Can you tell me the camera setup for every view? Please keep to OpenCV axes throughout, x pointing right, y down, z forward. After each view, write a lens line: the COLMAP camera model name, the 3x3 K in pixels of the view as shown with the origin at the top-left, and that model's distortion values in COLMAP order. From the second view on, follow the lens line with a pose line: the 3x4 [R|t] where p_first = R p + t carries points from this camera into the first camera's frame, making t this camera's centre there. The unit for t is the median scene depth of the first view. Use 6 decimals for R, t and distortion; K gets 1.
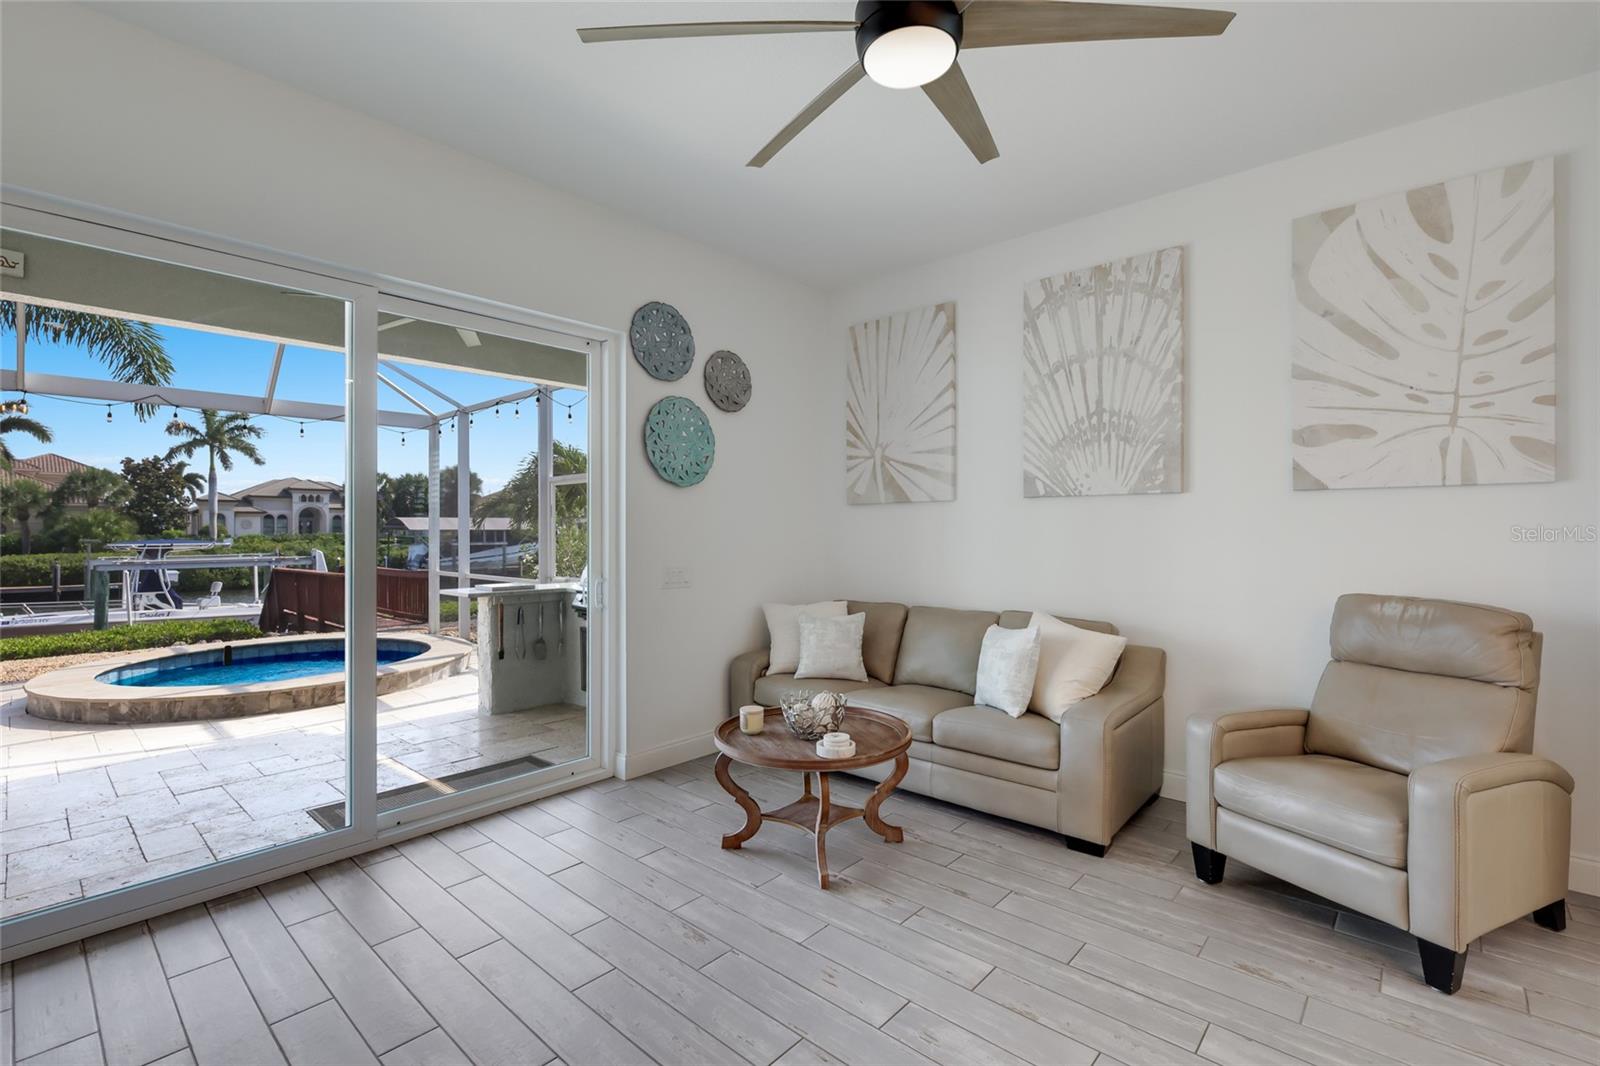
lens RADIAL K [[703.1, 0, 809.6], [0, 703.1, 528.8], [0, 0, 1]] dist [0.000283, 0.000204]
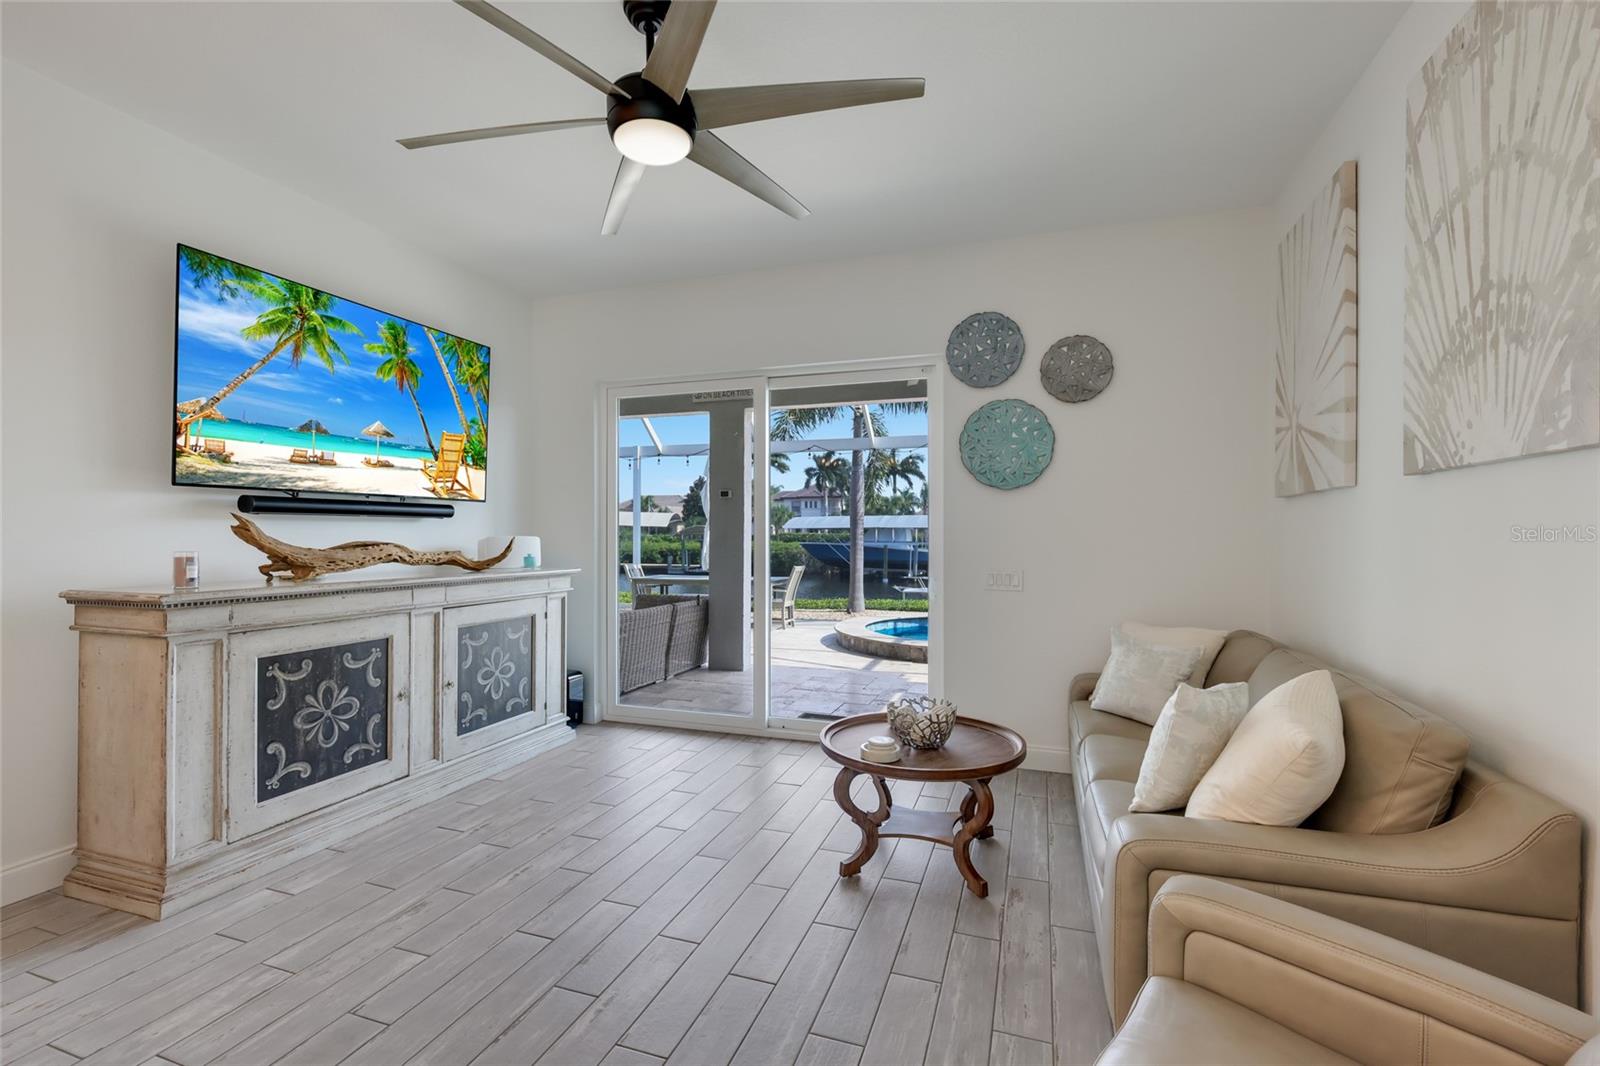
lens RADIAL K [[703.1, 0, 809.6], [0, 703.1, 528.8], [0, 0, 1]] dist [0.000283, 0.000204]
pose [[0.387745, -0.001842, -0.921765, 0.659361], [-0.003900, 0.999986, -0.003639, 0.001222], [0.921758, 0.005006, 0.387733, 0.375034]]
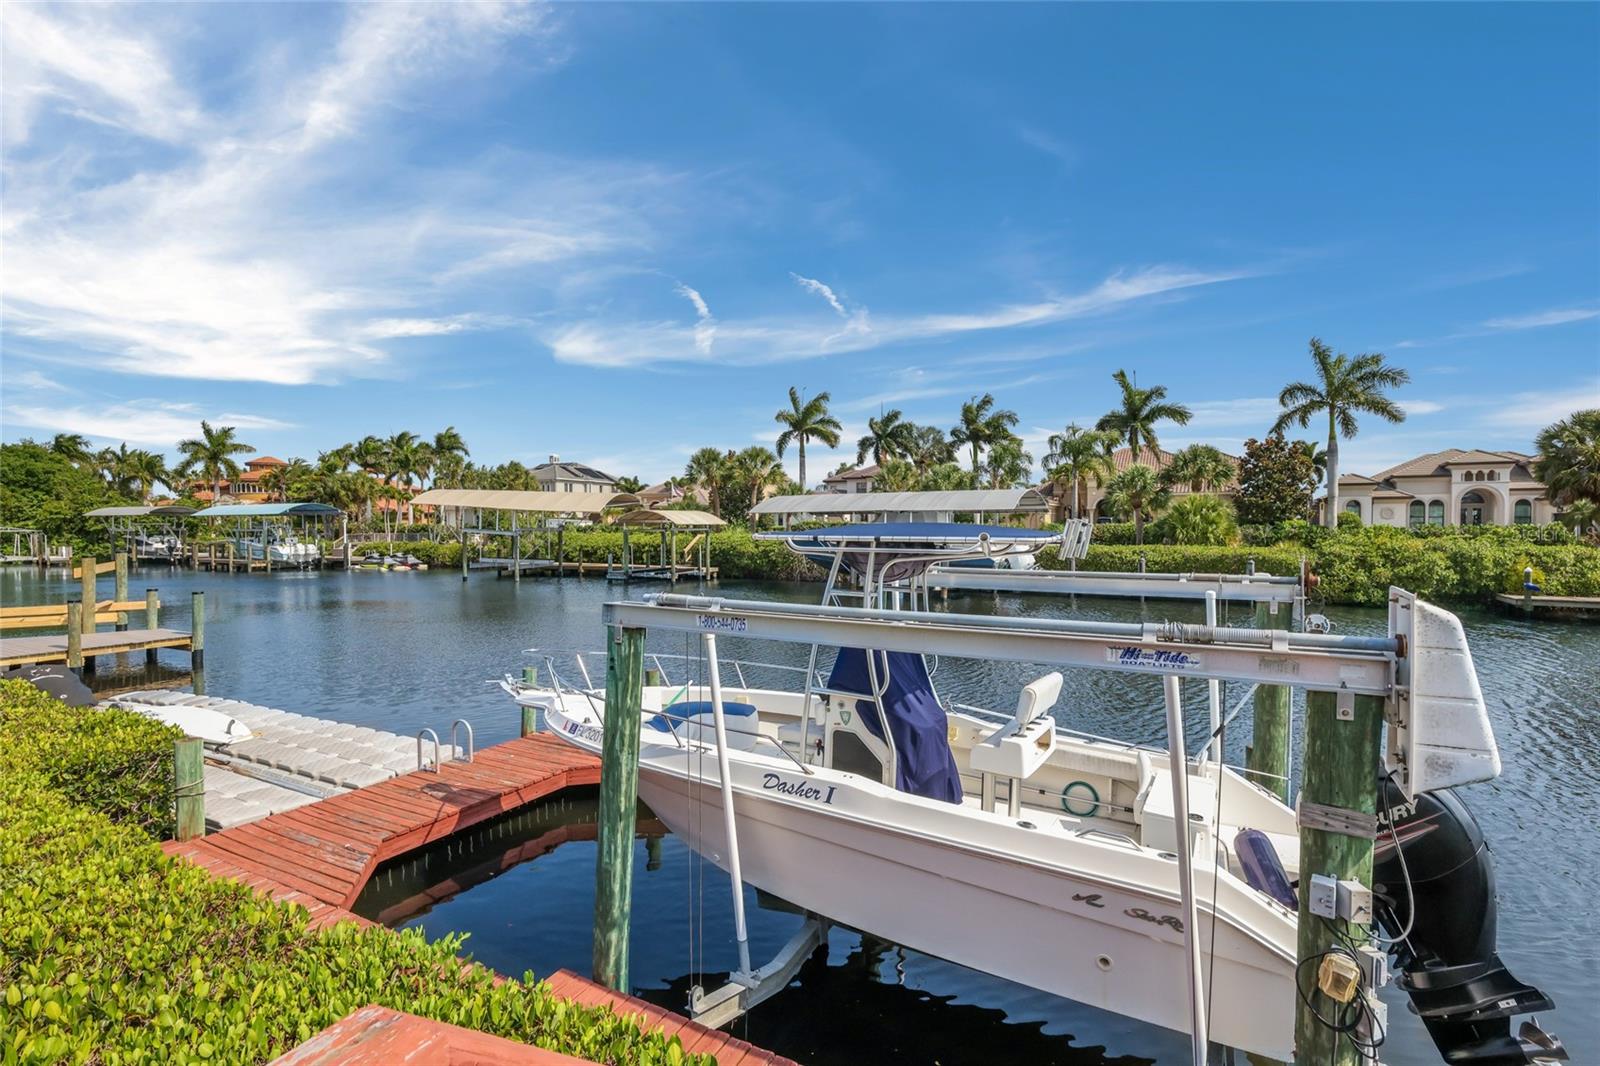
lens RADIAL K [[757.9, 0, 799.5], [0, 757.9, 528.5], [0, 0, 1]] dist [0.001219, 0.000010]
pose [[0.217110, 0.008137, -0.976113, -2.710569], [-0.000222, 0.999966, 0.008286, 0.066371], [0.976147, -0.001582, 0.217104, 3.990589]]
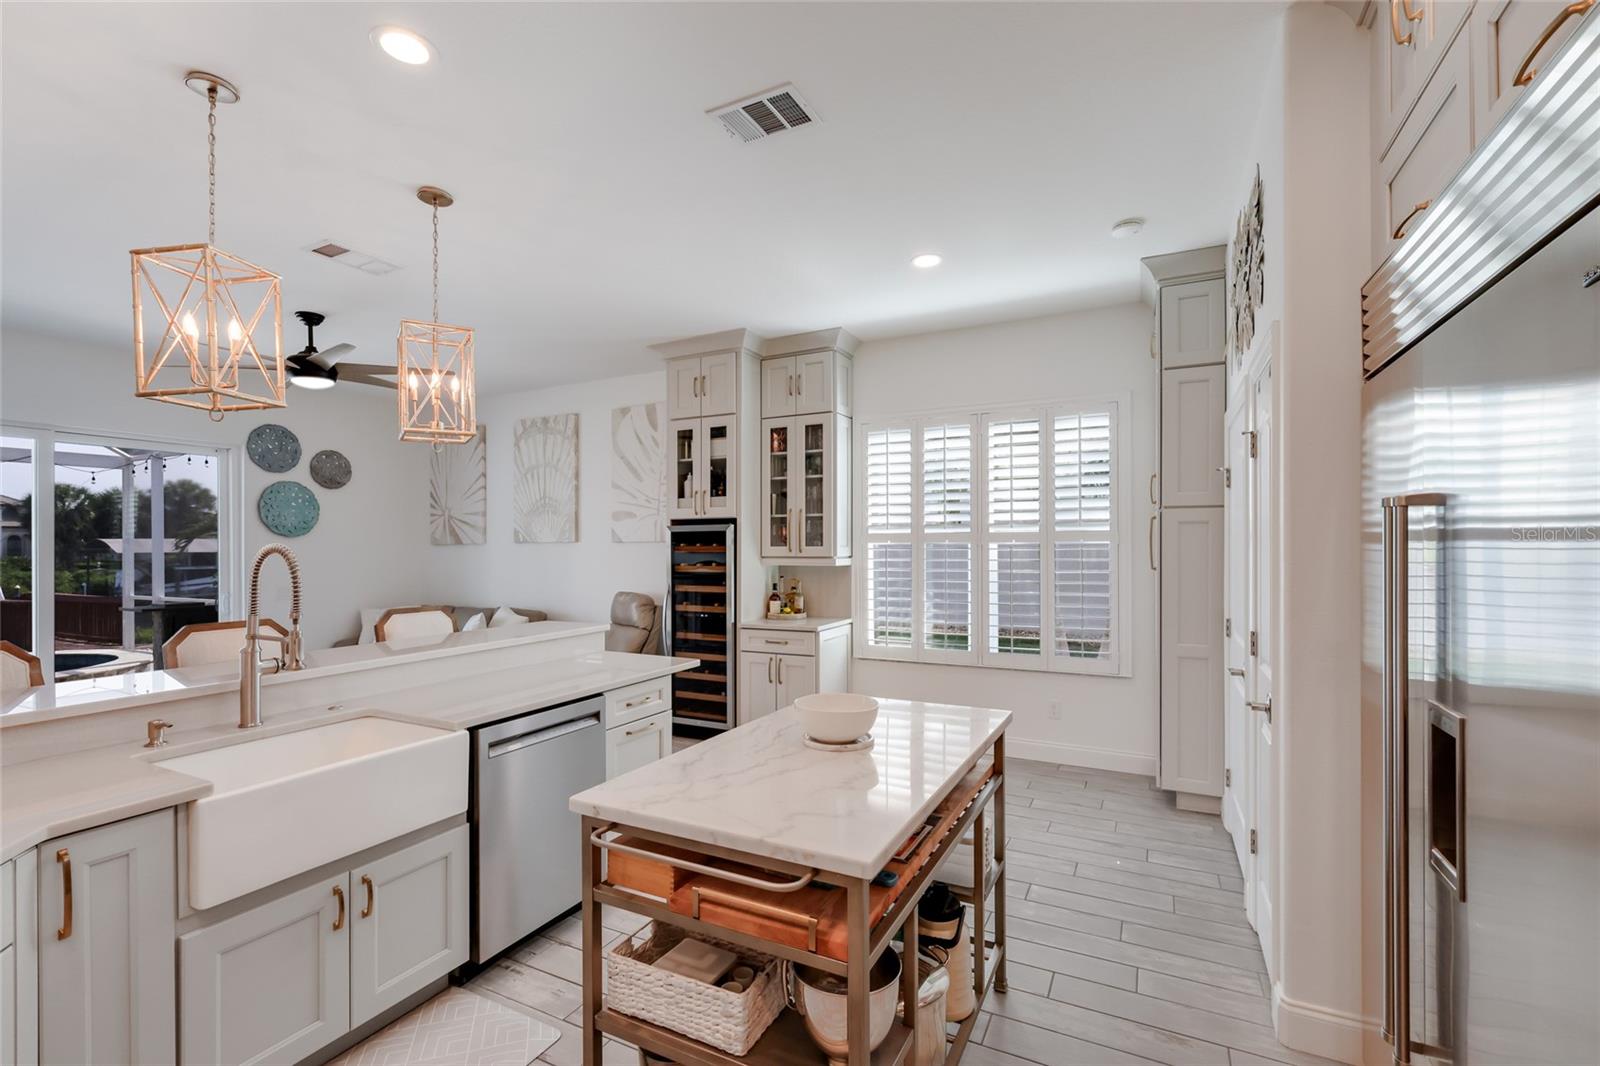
lens RADIAL K [[713.7, 0, 804.0], [0, 713.7, 544.2], [0, 0, 1]] dist [0.002403, -0.000916]
pose [[0.970112, -0.003003, 0.242639, 0.599063], [0.004335, 0.999978, -0.004953, -0.030722], [-0.242618, 0.005856, 0.970104, -0.938656]]
